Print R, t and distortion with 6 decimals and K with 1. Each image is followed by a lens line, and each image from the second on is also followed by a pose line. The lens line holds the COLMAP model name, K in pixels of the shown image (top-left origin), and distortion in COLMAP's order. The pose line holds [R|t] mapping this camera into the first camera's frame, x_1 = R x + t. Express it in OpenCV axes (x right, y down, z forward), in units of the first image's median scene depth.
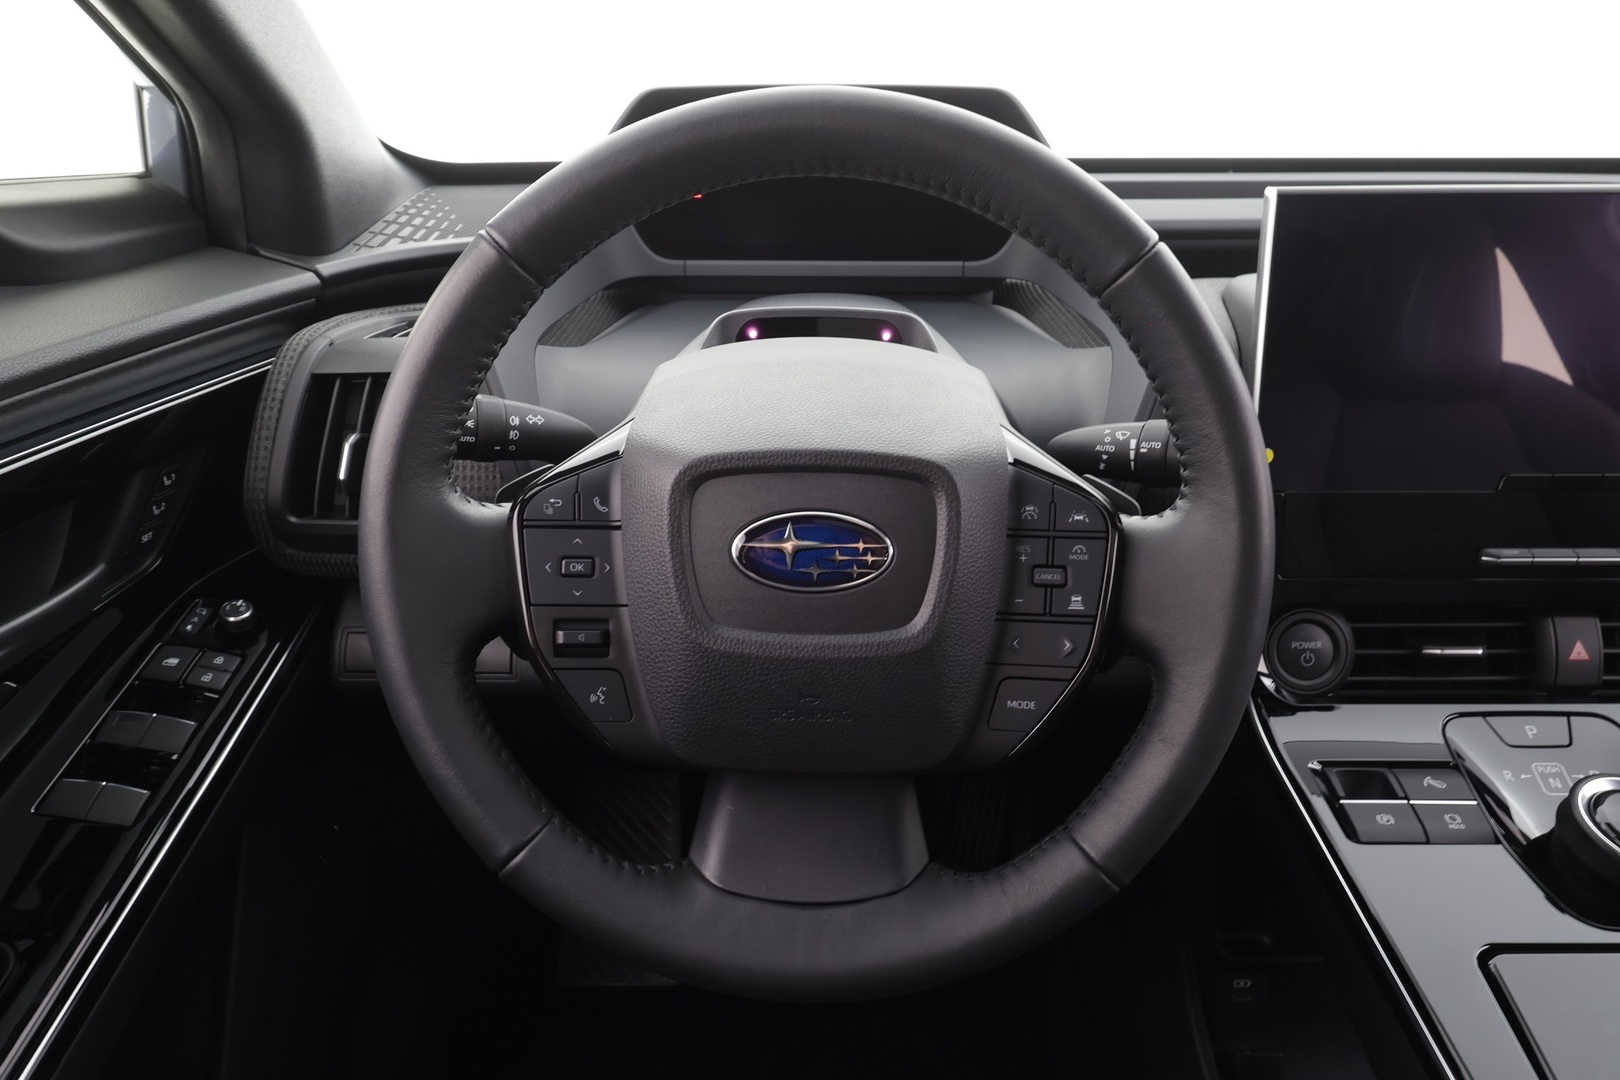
lens RADIAL K [[1116.8, 0, 810.0], [0, 1116.8, 540.0], [0, 0, 1]] dist [0.005994, -0.001582]
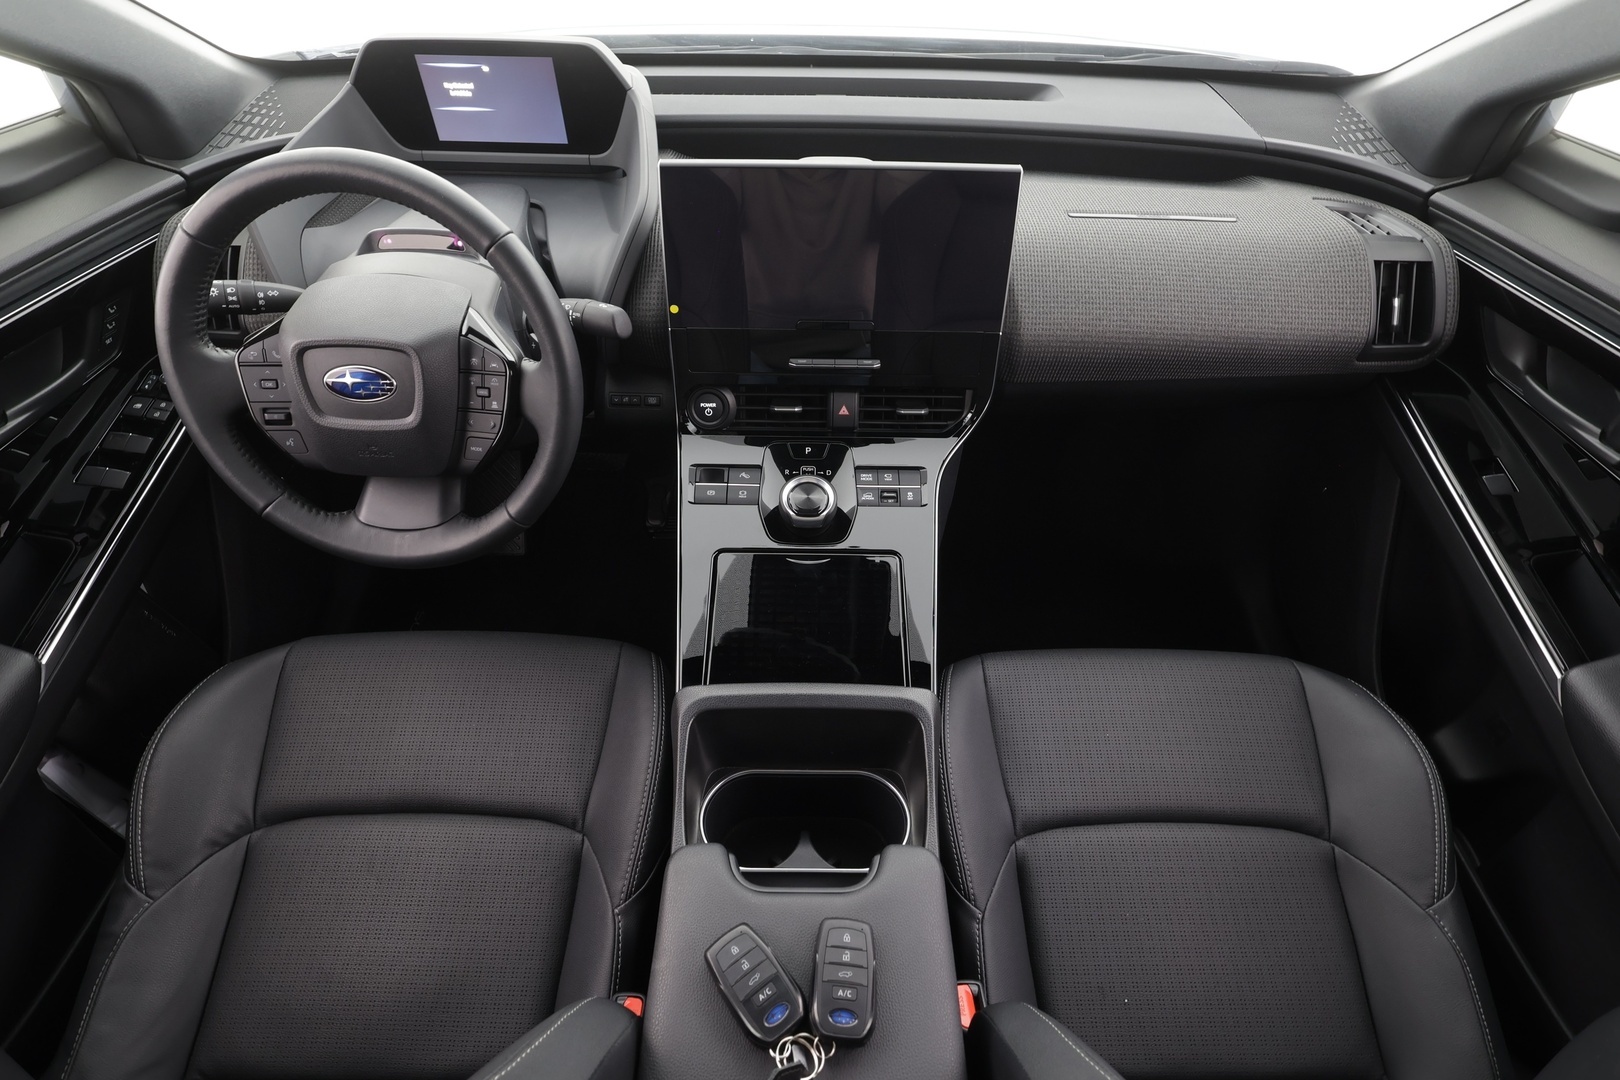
lens RADIAL K [[813.5, 0, 810.0], [0, 813.5, 540.0], [0, 0, 1]] dist [0.000862, 0.001102]
pose [[0.999900, 0.014061, 0.001684, 0.722481], [-0.013732, 0.933657, 0.357906, -0.234001], [0.003461, -0.357893, 0.933756, -0.506280]]
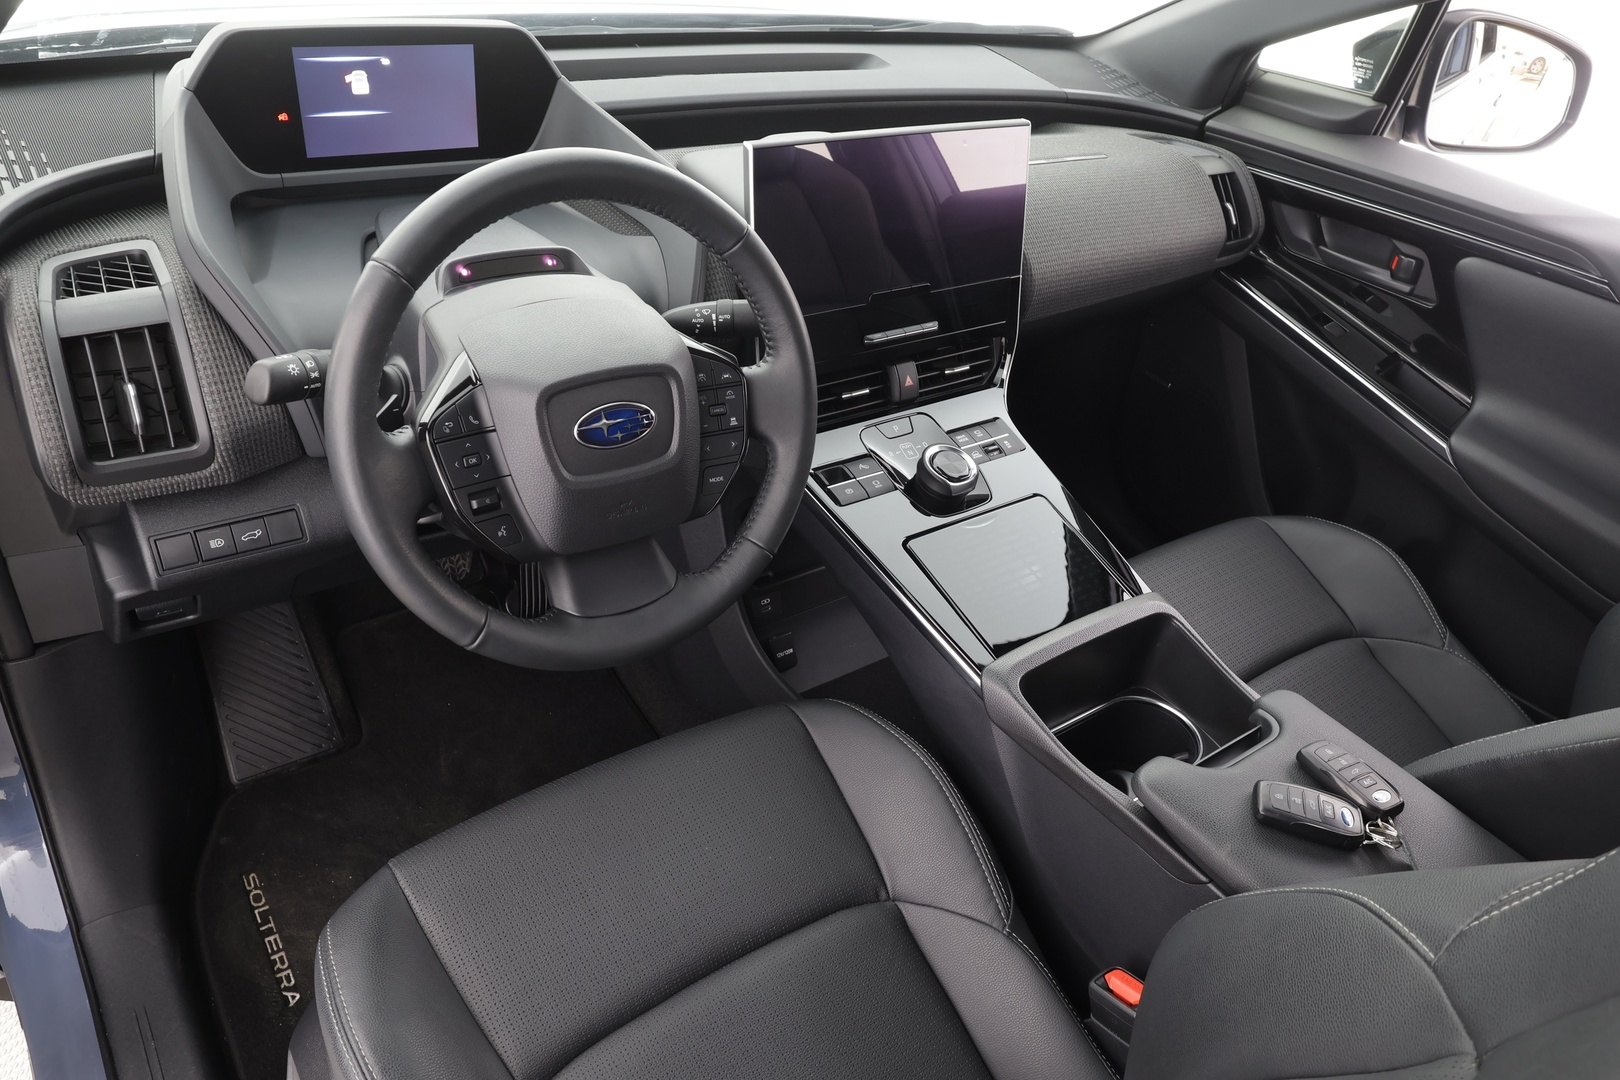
lens RADIAL K [[1116.8, 0, 810.0], [0, 1116.8, 540.0], [0, 0, 1]] dist [0.005994, -0.001582]
pose [[0.806892, -0.258797, 0.530989, -0.602431], [0.119368, 0.951810, 0.282506, -0.228792], [-0.578512, -0.164569, 0.798900, -0.529829]]
